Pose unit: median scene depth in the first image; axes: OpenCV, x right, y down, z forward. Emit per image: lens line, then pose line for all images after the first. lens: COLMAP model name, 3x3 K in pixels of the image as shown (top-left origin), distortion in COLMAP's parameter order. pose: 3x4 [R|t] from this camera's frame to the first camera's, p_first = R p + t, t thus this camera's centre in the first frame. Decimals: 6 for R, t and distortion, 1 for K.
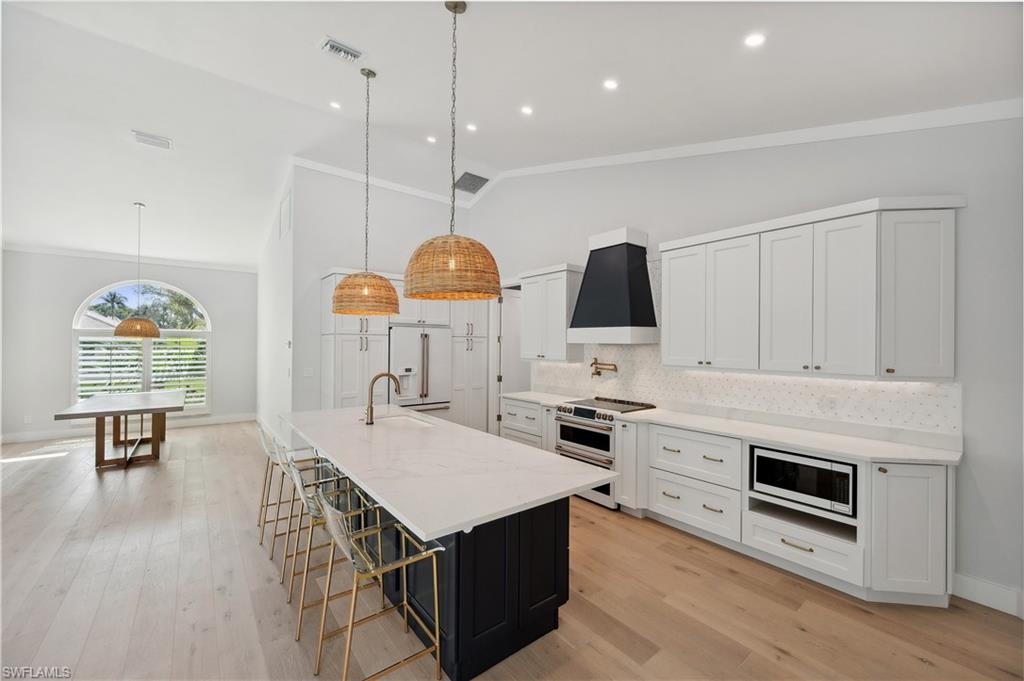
lens RADIAL K [[410.3, 0, 516.1], [0, 410.3, 345.7], [0, 0, 1]] dist [0.001926, 0.001356]
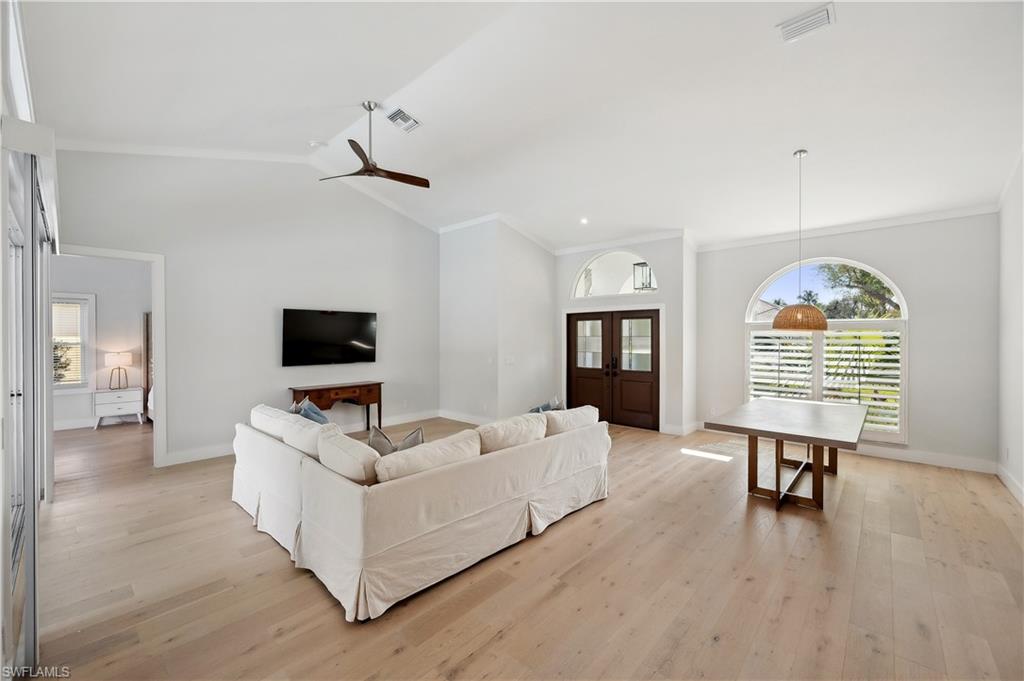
lens RADIAL K [[410.3, 0, 513.1], [0, 410.3, 339.4], [0, 0, 1]] dist [0.001926, 0.001356]
pose [[0.165818, 0.000345, -0.986156, -0.257894], [-0.000963, 1.000000, 0.000188, -0.003715], [0.986156, 0.000918, 0.165818, 0.347908]]
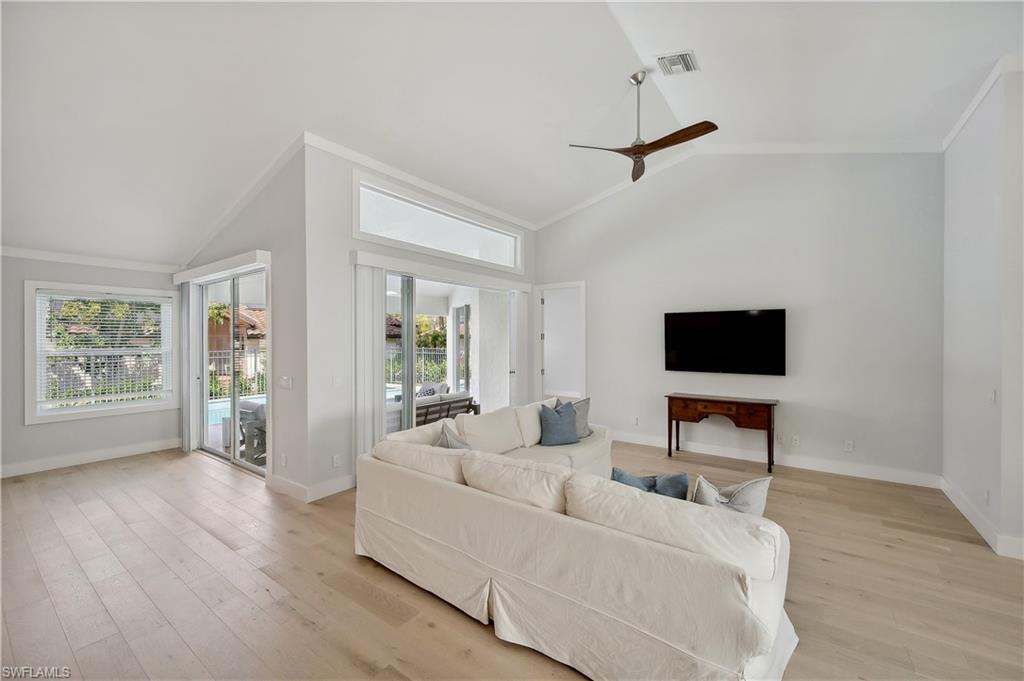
lens RADIAL K [[410.3, 0, 511.5], [0, 410.3, 341.0], [0, 0, 1]] dist [0.001926, 0.001356]
pose [[-0.959573, -0.003601, -0.281438, -0.675315], [-0.006210, 0.999946, 0.008381, -0.014636], [0.281393, 0.009790, -0.959543, 0.805345]]
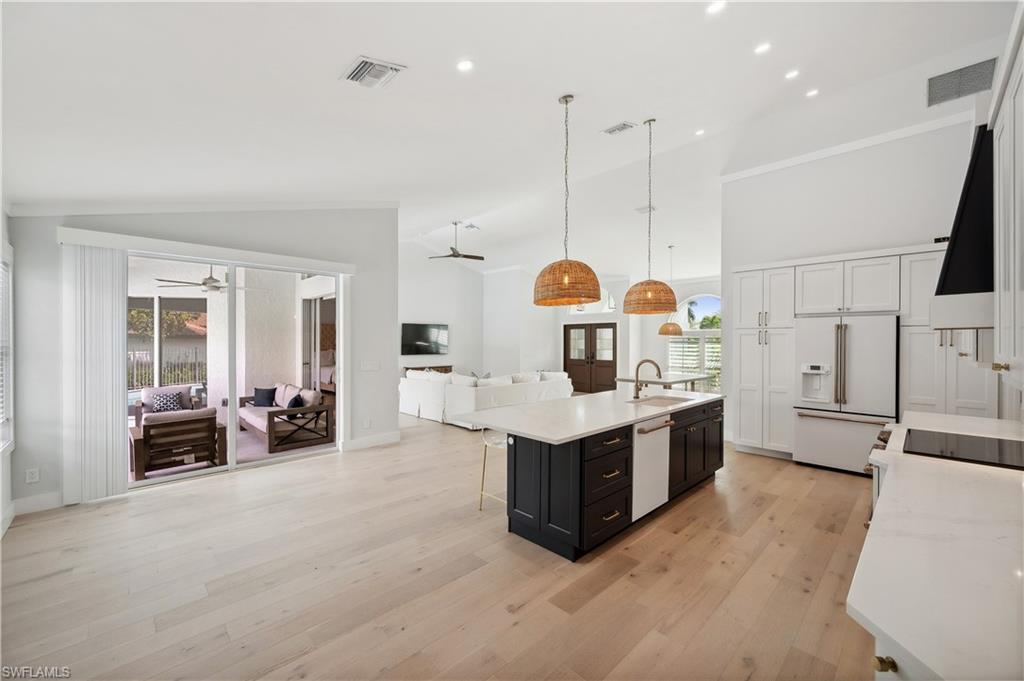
lens RADIAL K [[410.3, 0, 503.3], [0, 410.3, 344.1], [0, 0, 1]] dist [0.001926, 0.001356]
pose [[0.087691, 0.001573, -0.996147, 0.492467], [-0.004333, 0.999990, 0.001197, 0.010708], [0.996138, 0.004212, 0.087697, 0.253568]]
